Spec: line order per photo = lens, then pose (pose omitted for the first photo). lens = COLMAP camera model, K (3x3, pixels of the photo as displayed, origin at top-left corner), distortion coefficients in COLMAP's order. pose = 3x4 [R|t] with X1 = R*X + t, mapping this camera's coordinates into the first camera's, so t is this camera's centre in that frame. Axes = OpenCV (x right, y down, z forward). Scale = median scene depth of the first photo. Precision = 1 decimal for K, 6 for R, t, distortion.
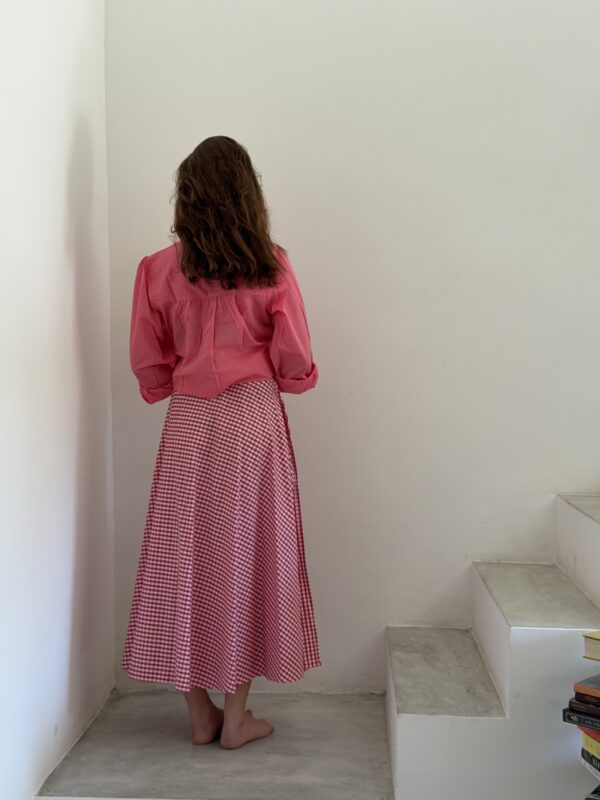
lens RADIAL K [[1126.6, 0, 301.6], [0, 1126.6, 404.6], [0, 0, 1]] dist [0.090433, 0.000000]
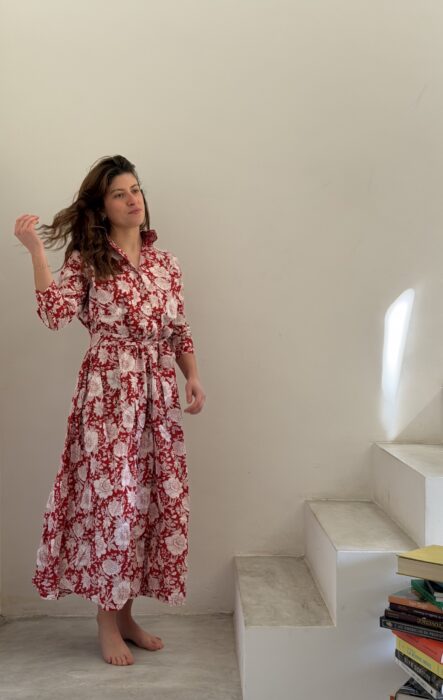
lens RADIAL K [[987.1, 0, 221.7], [0, 987.1, 343.5], [0, 0, 1]] dist [0.074497, 0.000000]
pose [[0.997561, -0.005640, 0.069577, -0.010688], [0.007621, 0.999572, -0.028241, 0.002623], [-0.069388, 0.028702, 0.997177, -0.051435]]
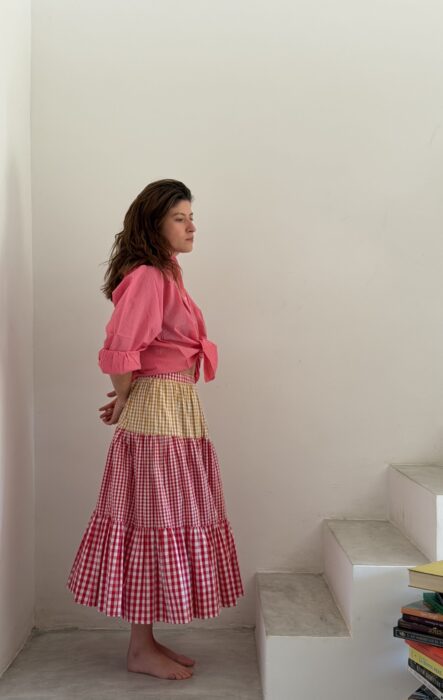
lens RADIAL K [[987.1, 0, 224.2], [0, 987.1, 350.1], [0, 0, 1]] dist [0.074497, 0.000000]
pose [[0.998690, -0.002816, 0.051092, -0.017430], [0.005250, 0.998854, -0.047566, 0.004022], [-0.050900, 0.047771, 0.997561, -0.117065]]
